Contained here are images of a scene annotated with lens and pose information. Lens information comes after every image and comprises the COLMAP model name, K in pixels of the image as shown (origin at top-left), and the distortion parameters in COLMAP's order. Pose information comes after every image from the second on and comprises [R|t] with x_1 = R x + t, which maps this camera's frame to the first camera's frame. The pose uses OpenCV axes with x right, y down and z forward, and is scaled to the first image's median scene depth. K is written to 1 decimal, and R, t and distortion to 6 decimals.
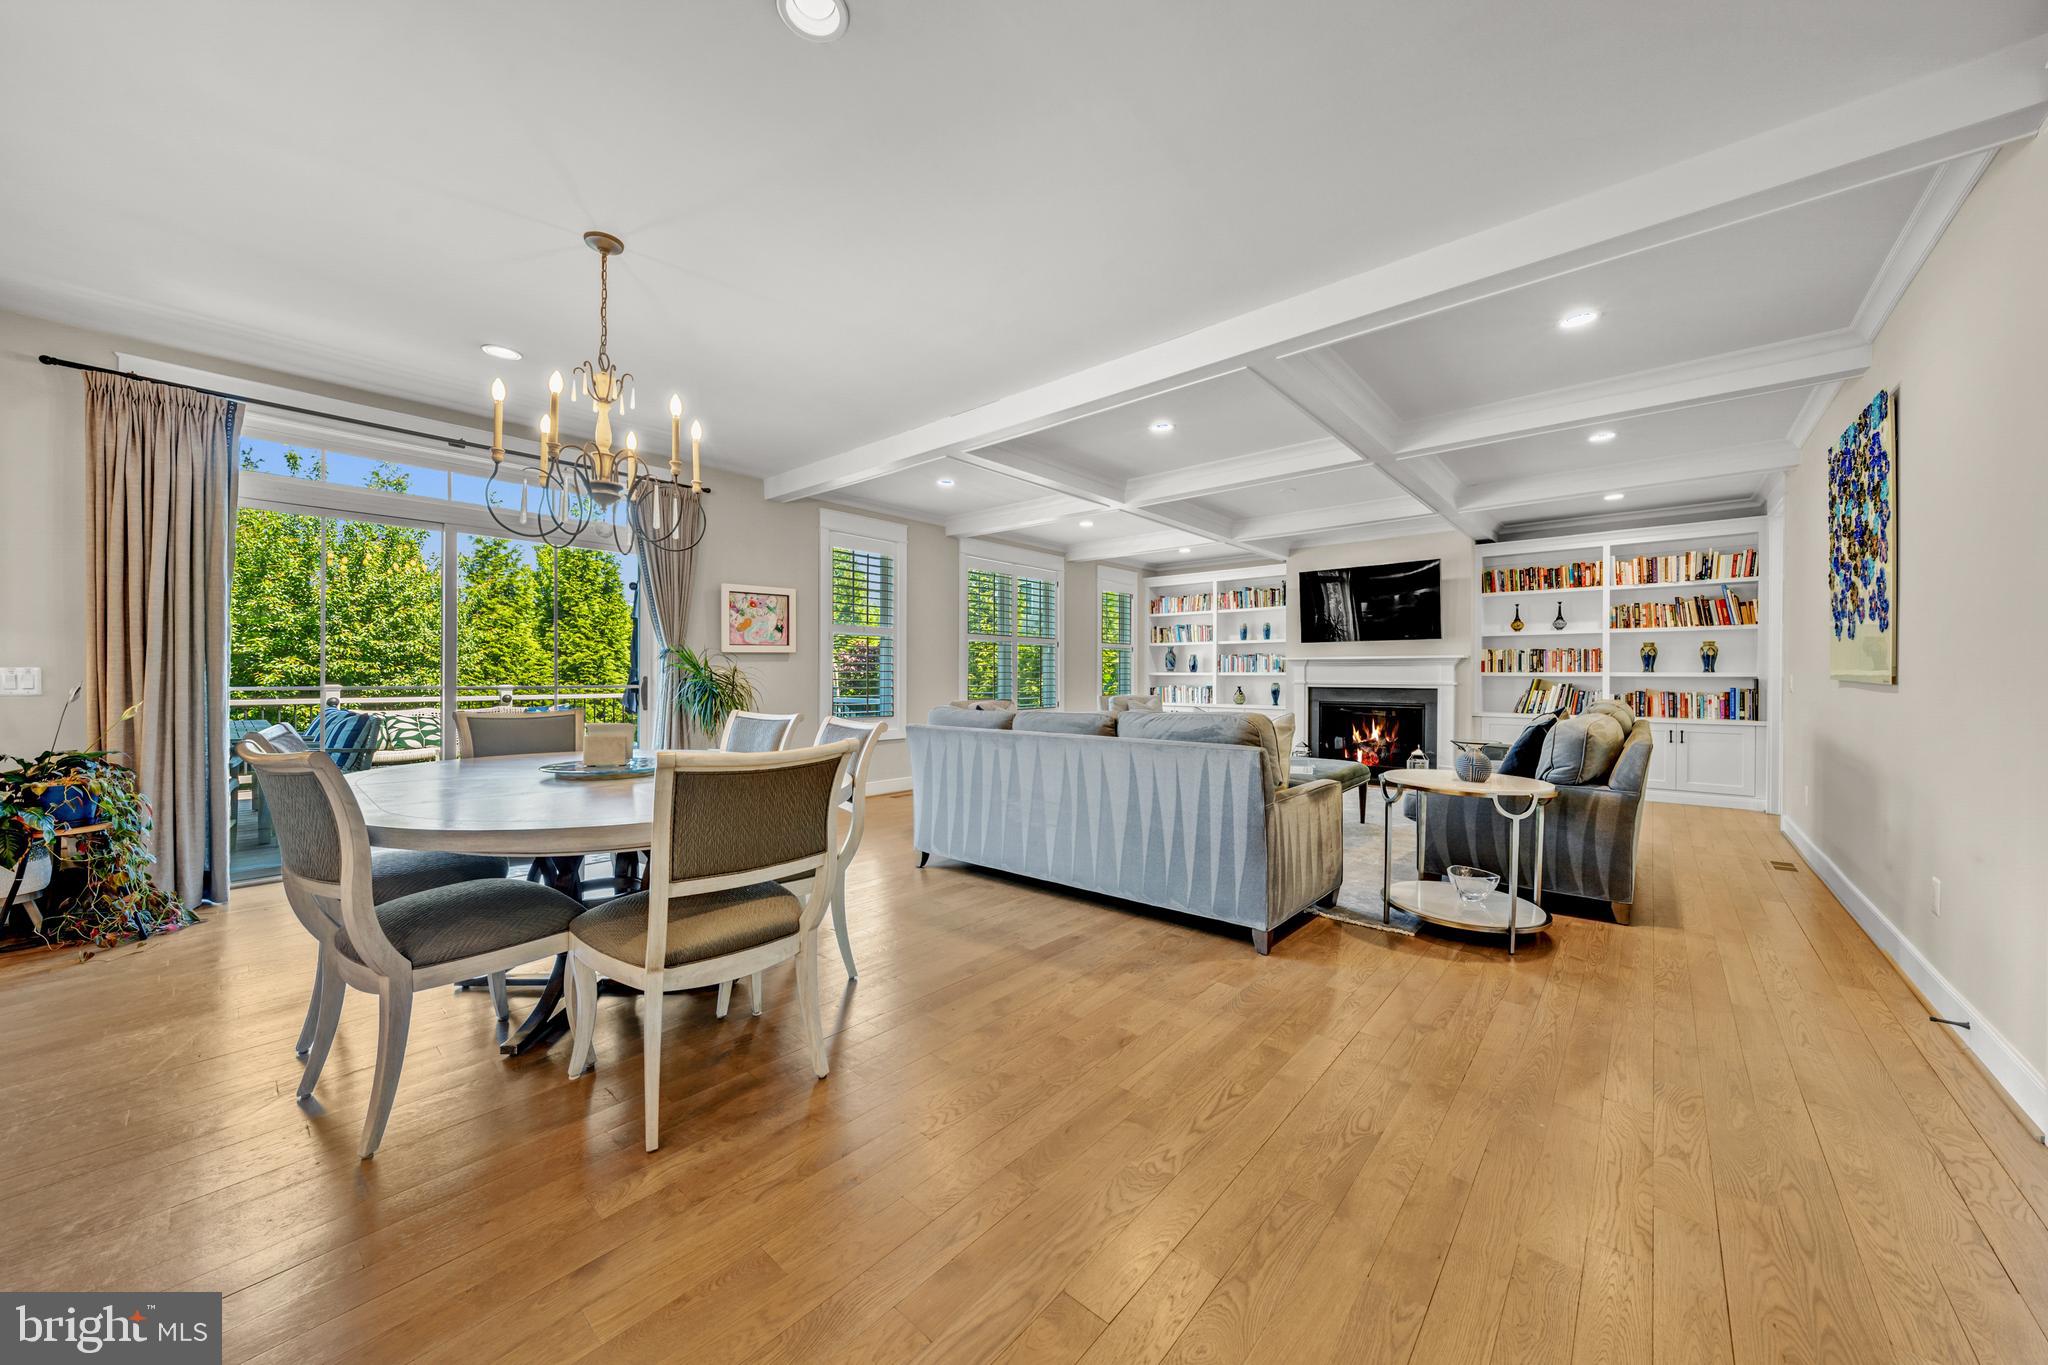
lens RADIAL K [[721.7, 0, 1026.3], [0, 721.7, 674.3], [0, 0, 1]] dist [-0.005051, 0.000442]
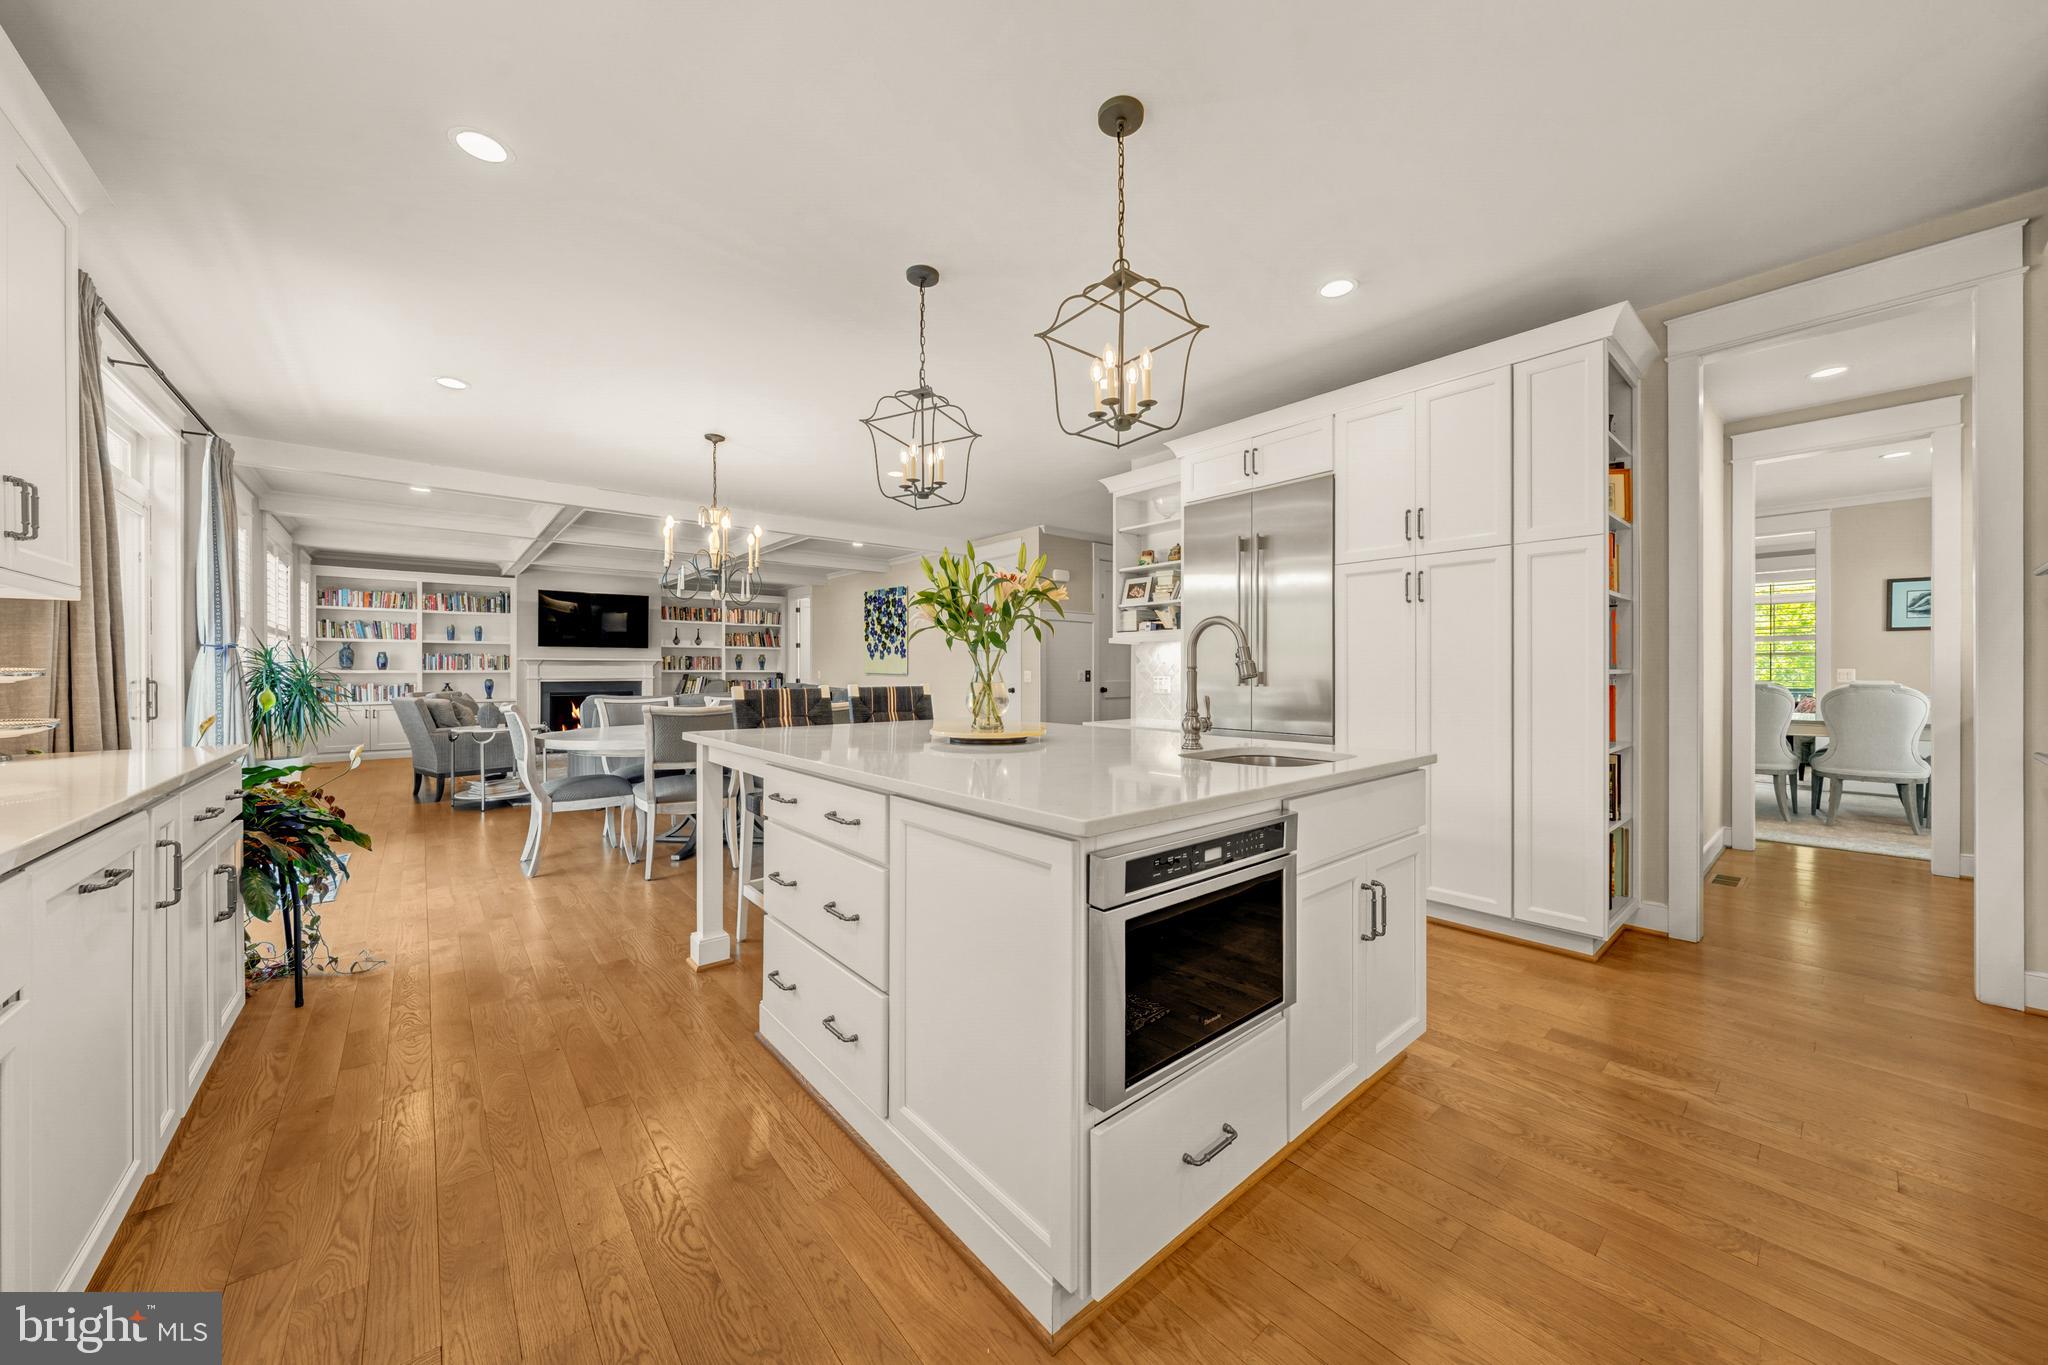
lens RADIAL K [[721.7, 0, 1015.8], [0, 721.7, 670.9], [0, 0, 1]] dist [-0.005051, 0.000442]
pose [[0.150165, -0.002845, 0.988657, -1.019887], [0.001979, 0.999995, 0.002577, -0.003794], [-0.988659, 0.001570, 0.150170, -0.002477]]
